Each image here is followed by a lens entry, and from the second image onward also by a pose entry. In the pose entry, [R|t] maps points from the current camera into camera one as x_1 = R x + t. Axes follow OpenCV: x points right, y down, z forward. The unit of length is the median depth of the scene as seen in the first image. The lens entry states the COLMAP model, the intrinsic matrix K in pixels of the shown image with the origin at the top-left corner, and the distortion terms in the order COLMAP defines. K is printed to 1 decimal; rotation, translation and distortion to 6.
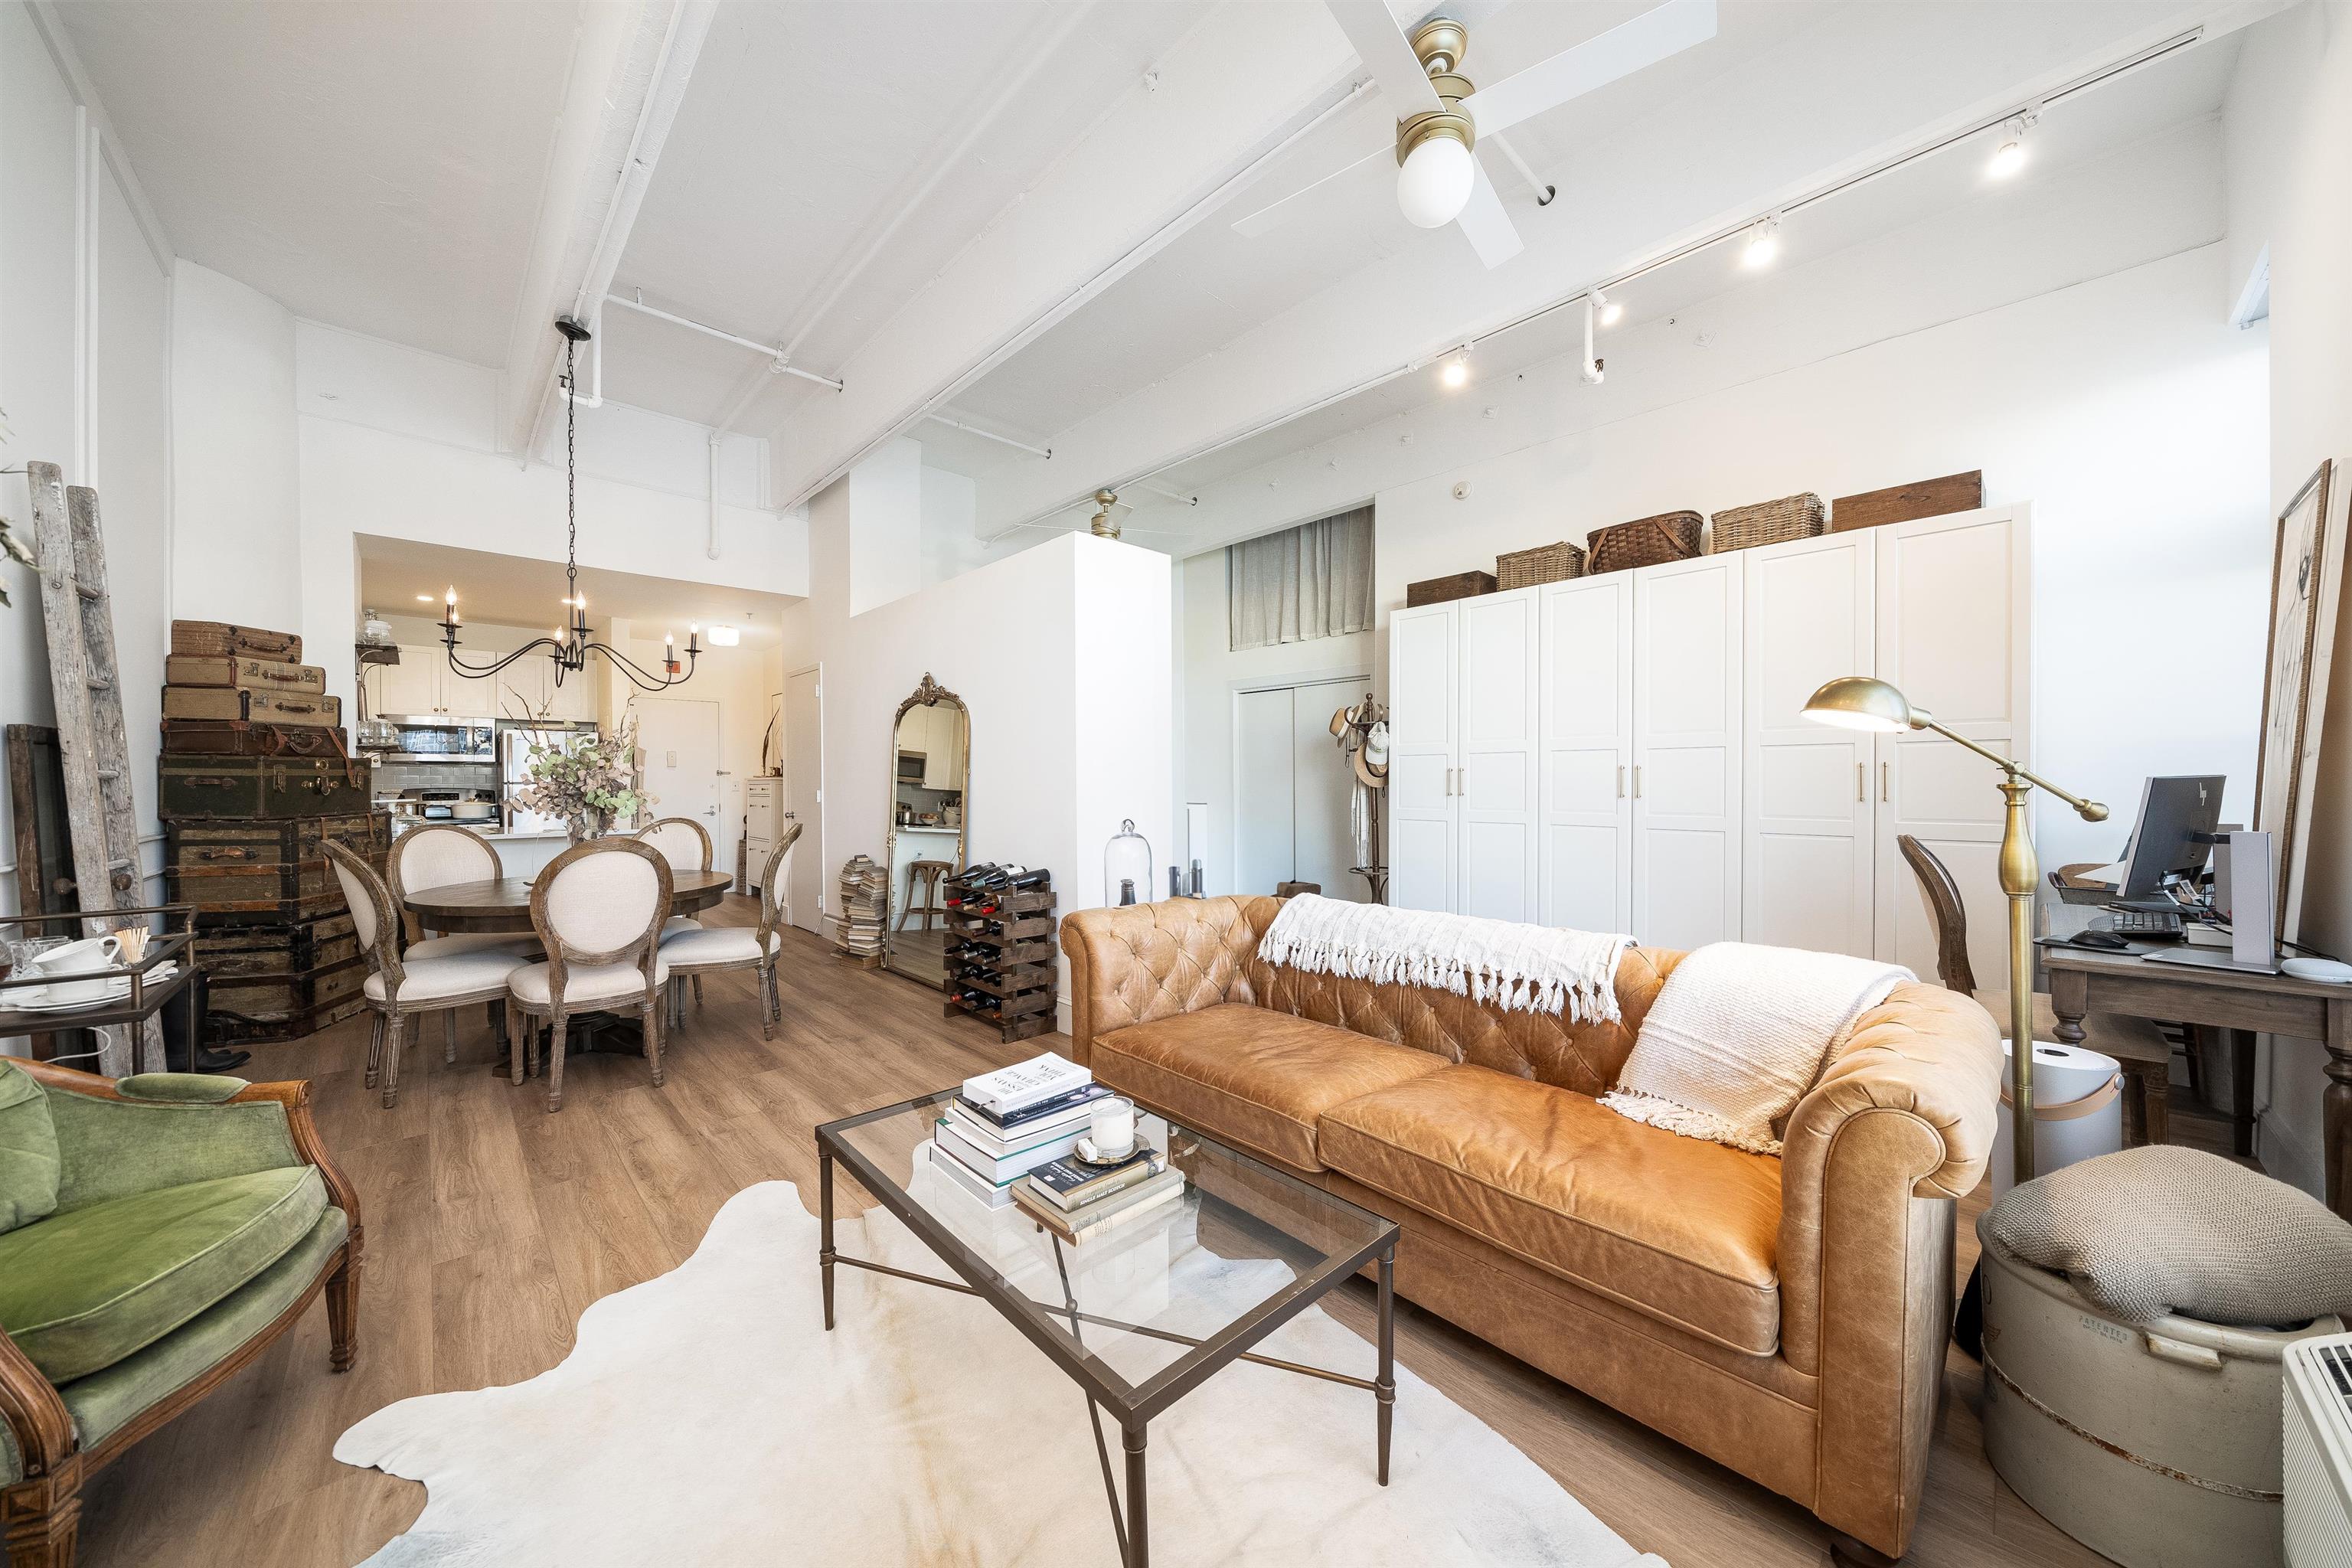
lens RADIAL K [[805.3, 0, 1179.2], [0, 805.3, 787.1], [0, 0, 1]] dist [-0.003571, -0.000008]
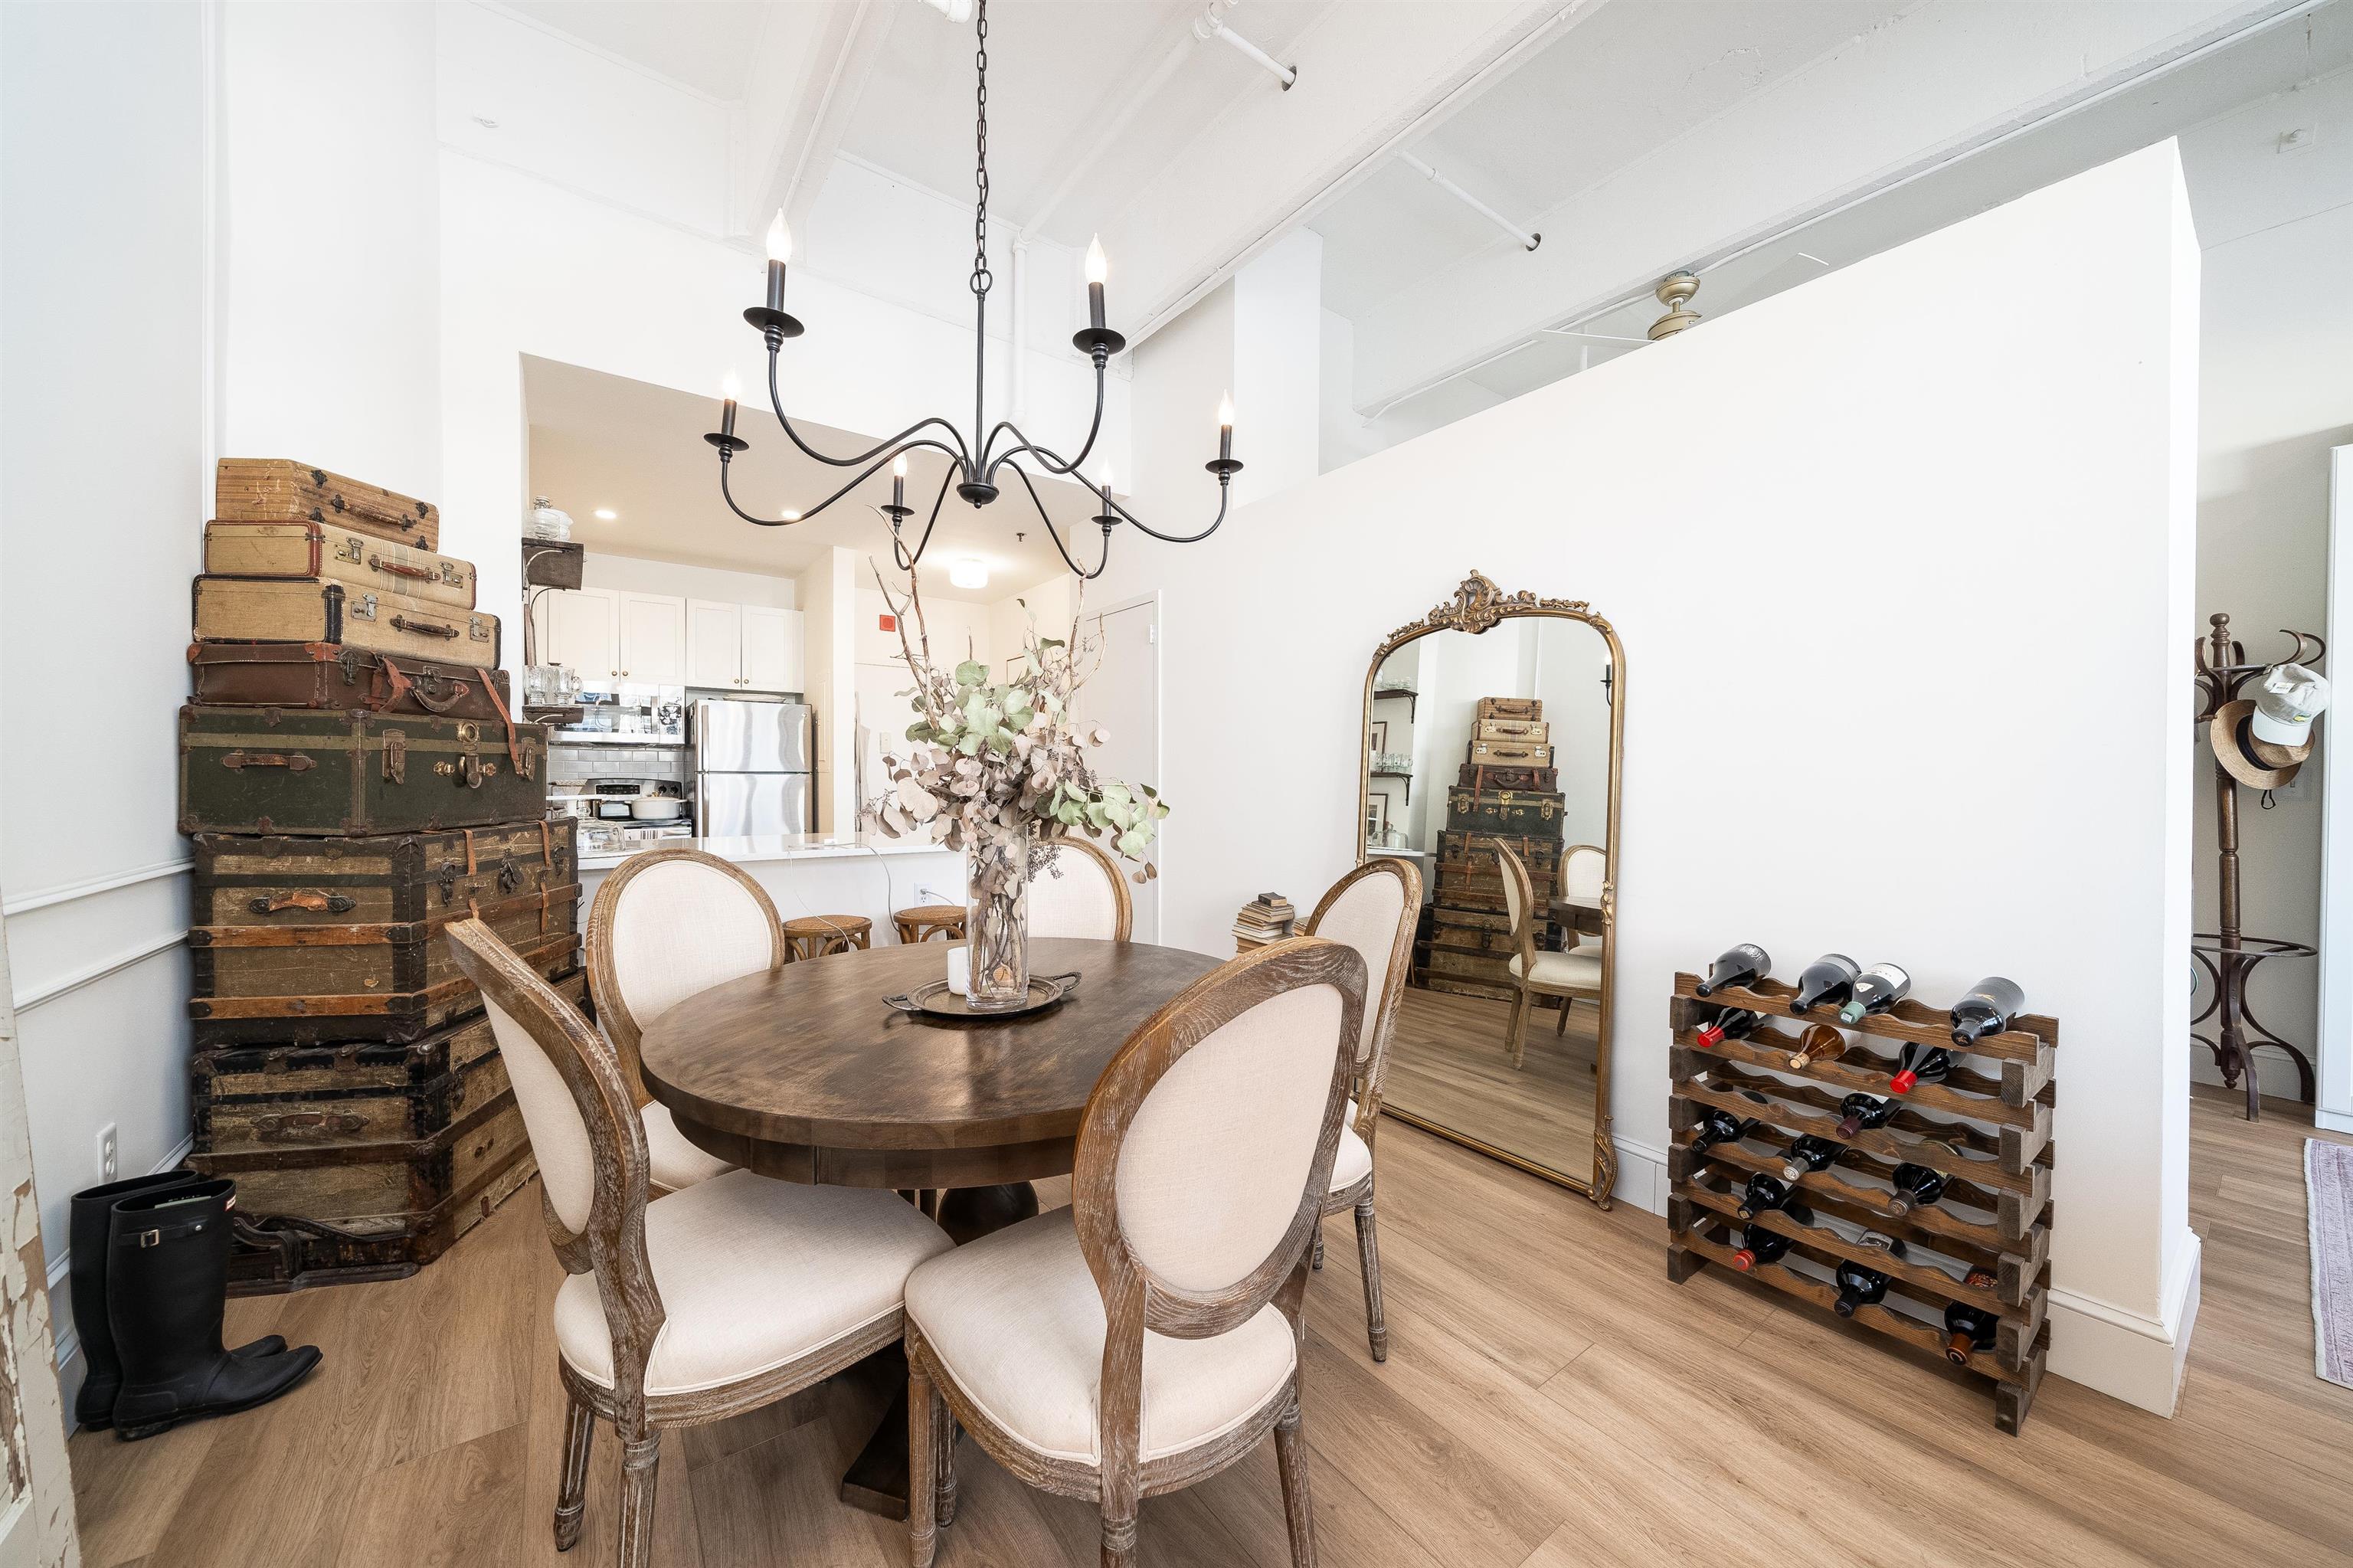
lens RADIAL K [[838.4, 0, 1185.9], [0, 838.4, 786.2], [0, 0, 1]] dist [-0.003448, -0.000144]
pose [[0.992791, 0.008120, -0.119586, -0.544890], [-0.007745, 0.999964, 0.003604, 0.002986], [0.119611, -0.002652, 0.992817, 0.521018]]
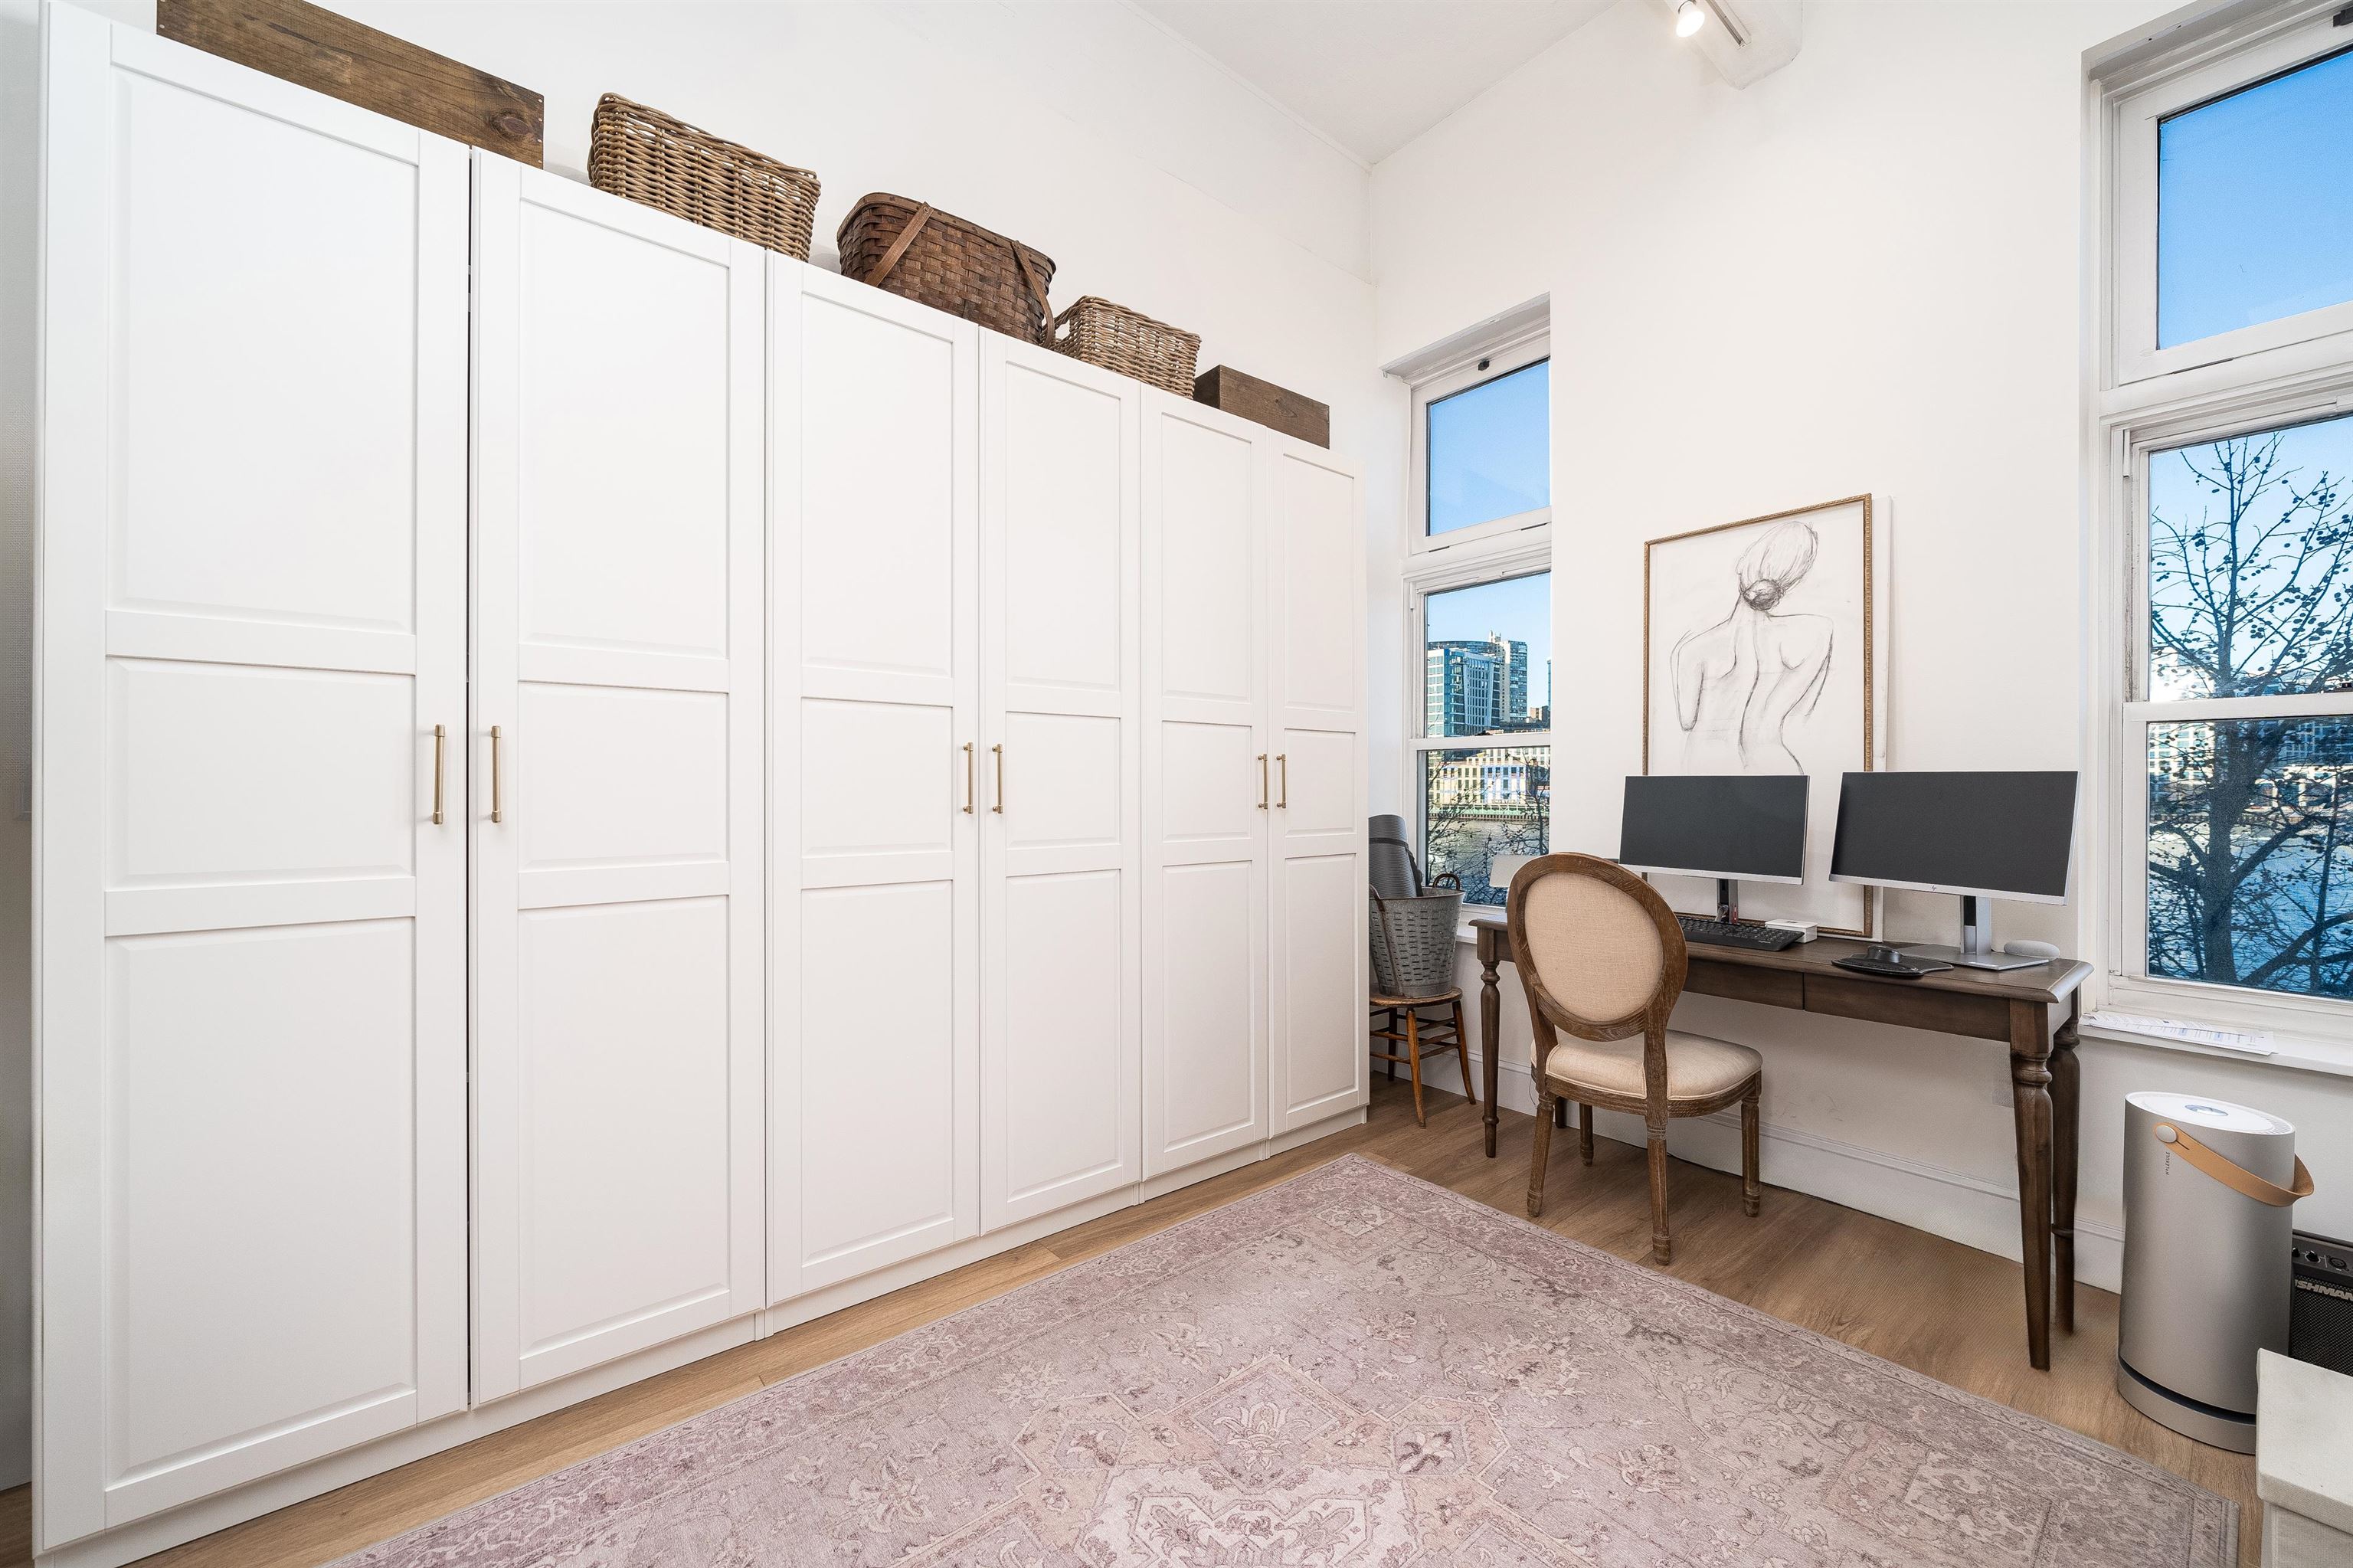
lens RADIAL K [[893.9, 0, 1181.8], [0, 893.9, 787.5], [0, 0, 1]] dist [-0.002062, -0.000139]
pose [[0.071249, 0.004685, 0.997448, 0.057584], [0.006358, 0.999967, -0.005151, 0.002106], [-0.997438, 0.006709, 0.071217, 0.915659]]
